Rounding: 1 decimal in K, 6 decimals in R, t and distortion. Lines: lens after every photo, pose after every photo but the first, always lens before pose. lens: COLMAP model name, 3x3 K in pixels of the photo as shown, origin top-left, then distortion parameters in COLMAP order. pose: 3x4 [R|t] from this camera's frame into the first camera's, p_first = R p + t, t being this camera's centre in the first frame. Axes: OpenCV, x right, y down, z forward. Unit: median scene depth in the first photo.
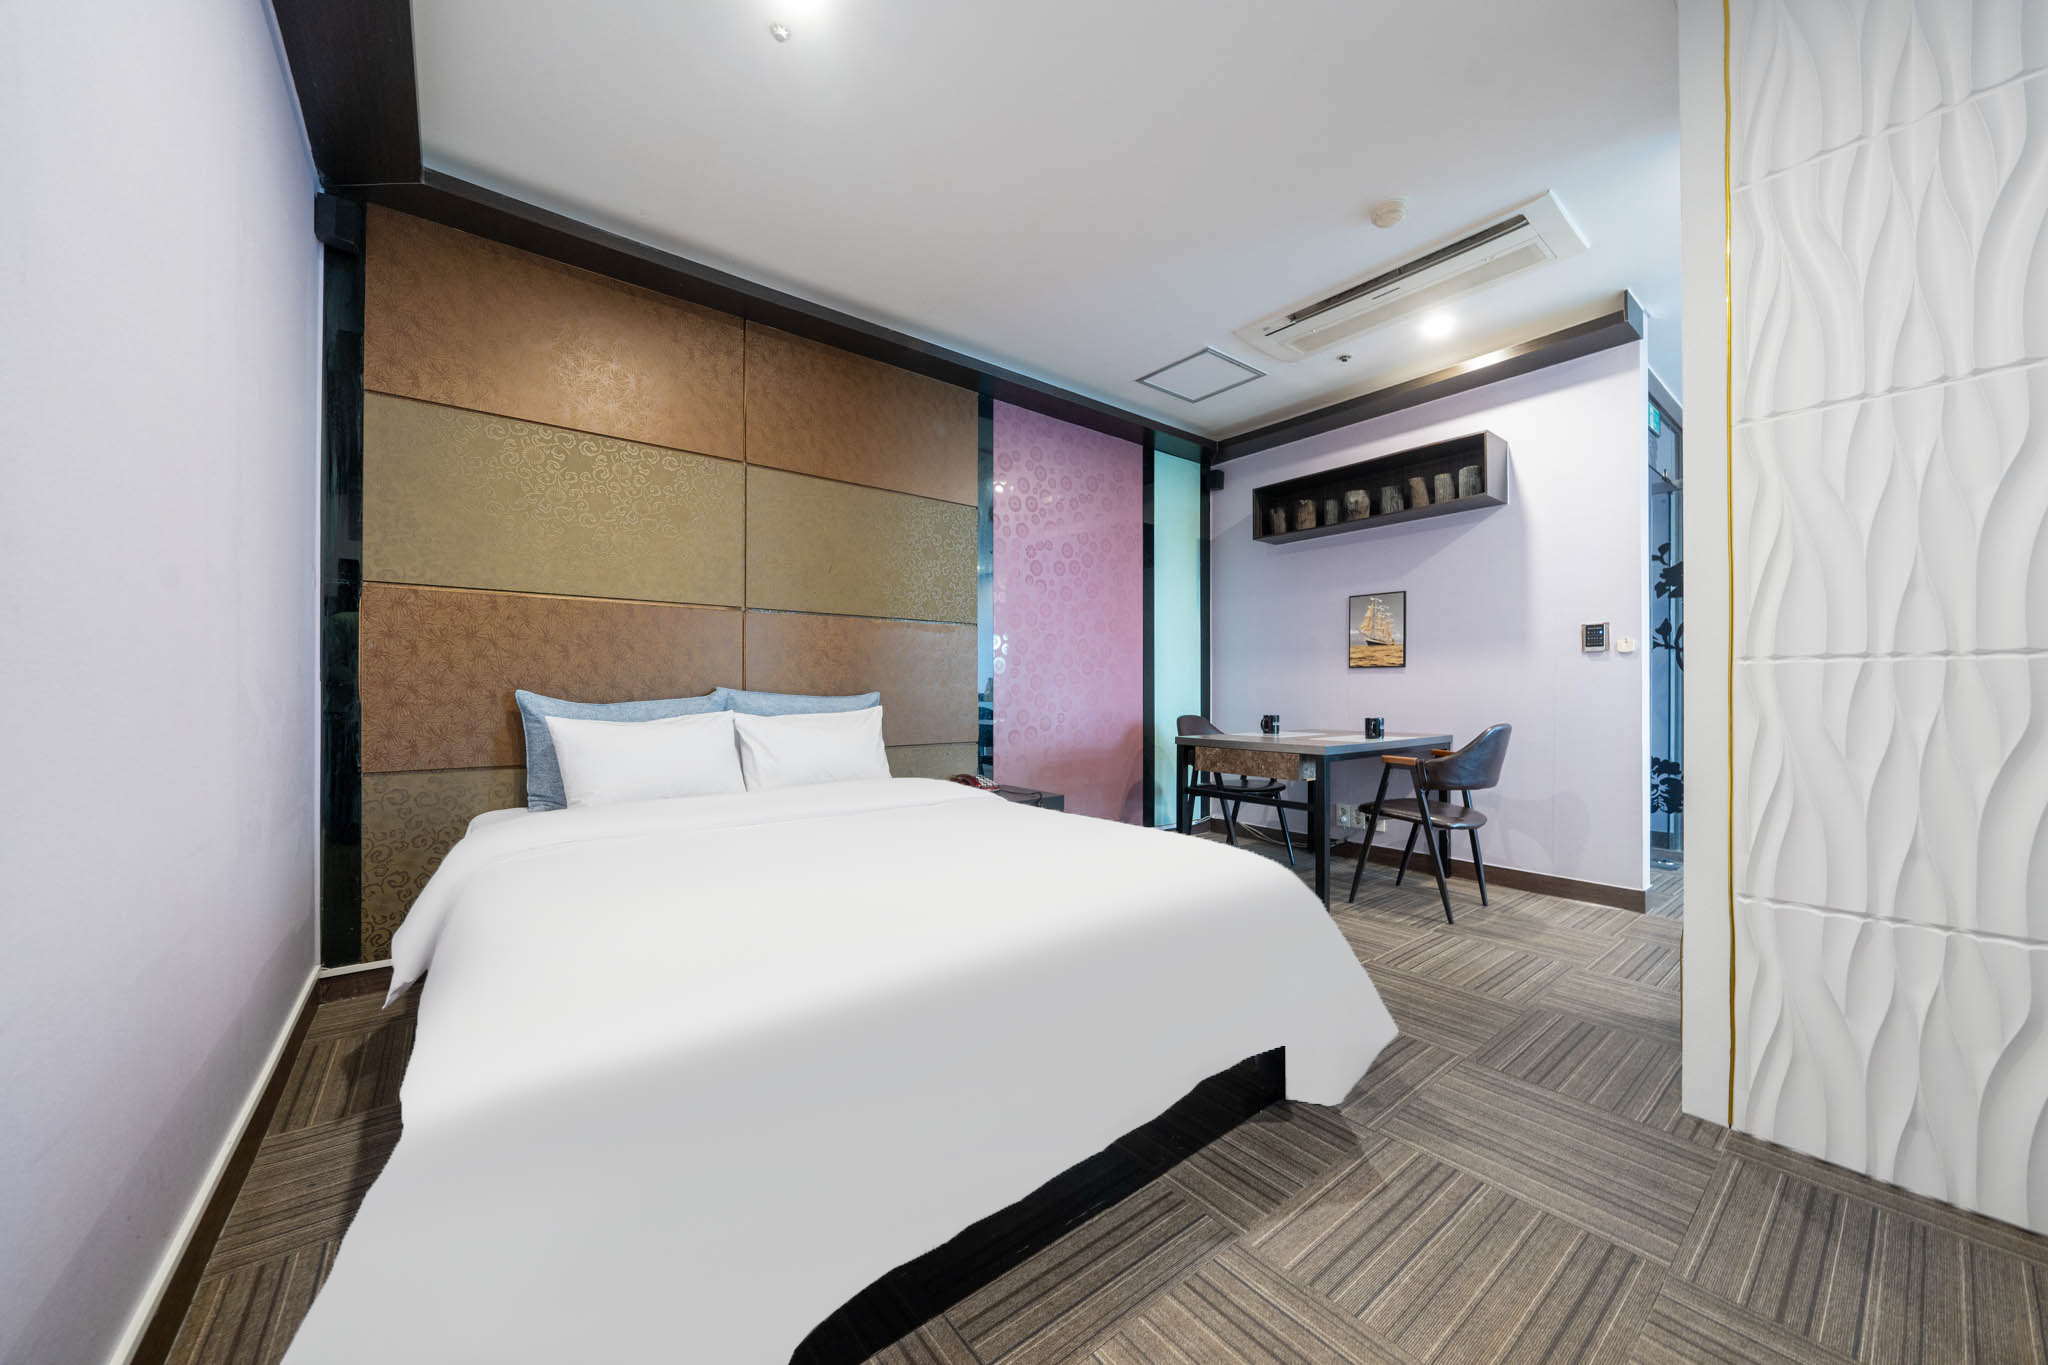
lens RADIAL K [[711.4, 0, 1019.3], [0, 711.4, 685.3], [0, 0, 1]] dist [-0.000959, 0.000346]
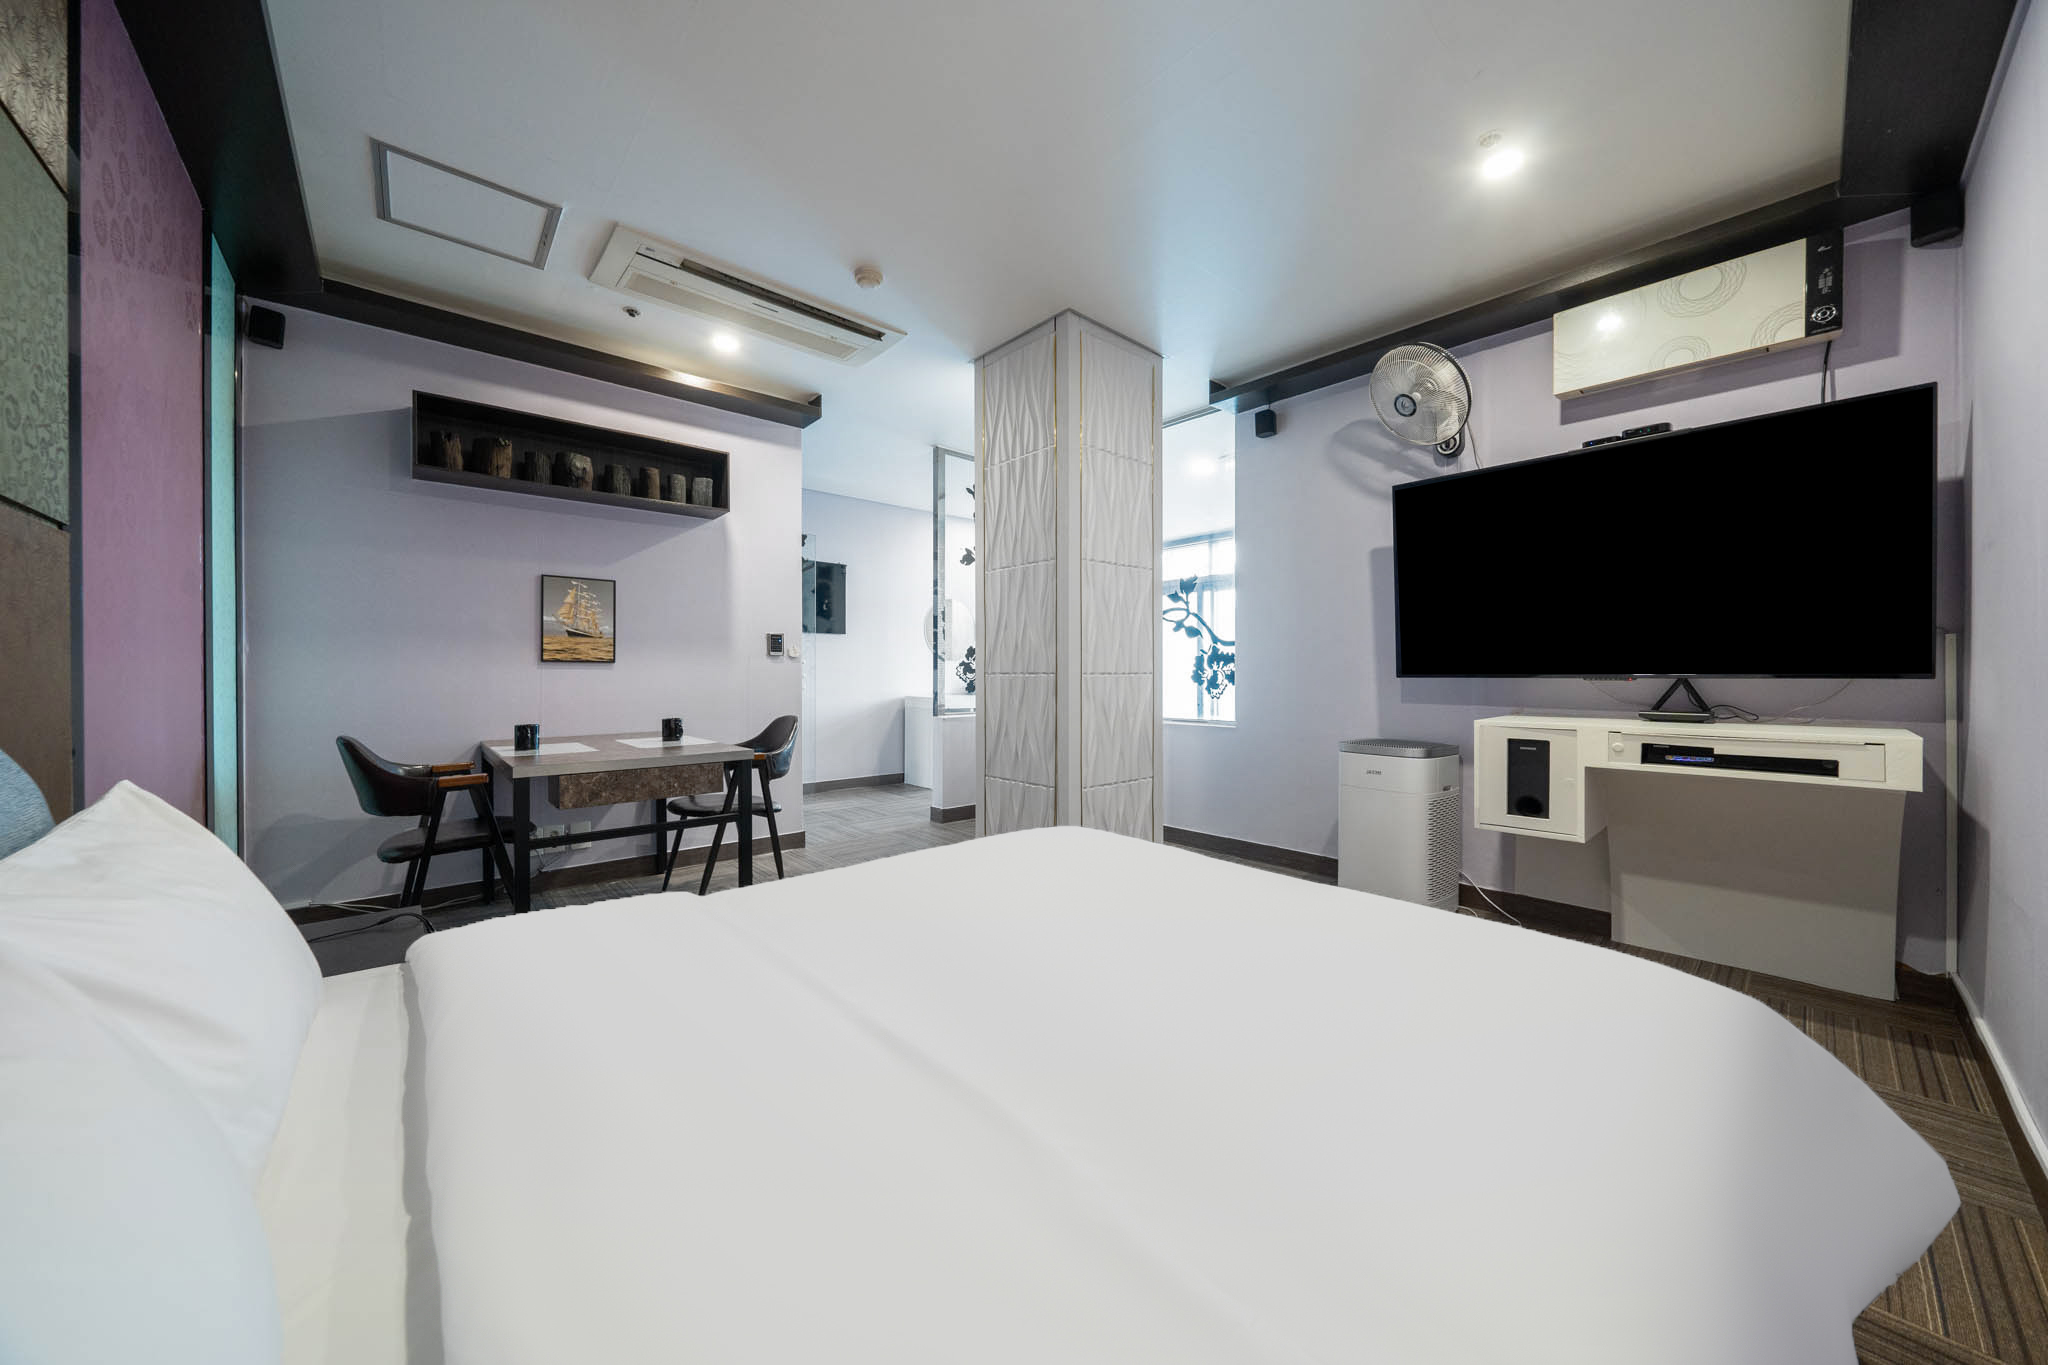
lens RADIAL K [[711.4, 0, 1028.8], [0, 711.4, 679.4], [0, 0, 1]] dist [-0.000959, 0.000346]
pose [[-0.069766, -0.009658, 0.997517, -0.420044], [-0.003502, 0.999949, 0.009437, -0.014215], [-0.997557, -0.002835, -0.069797, 0.521885]]
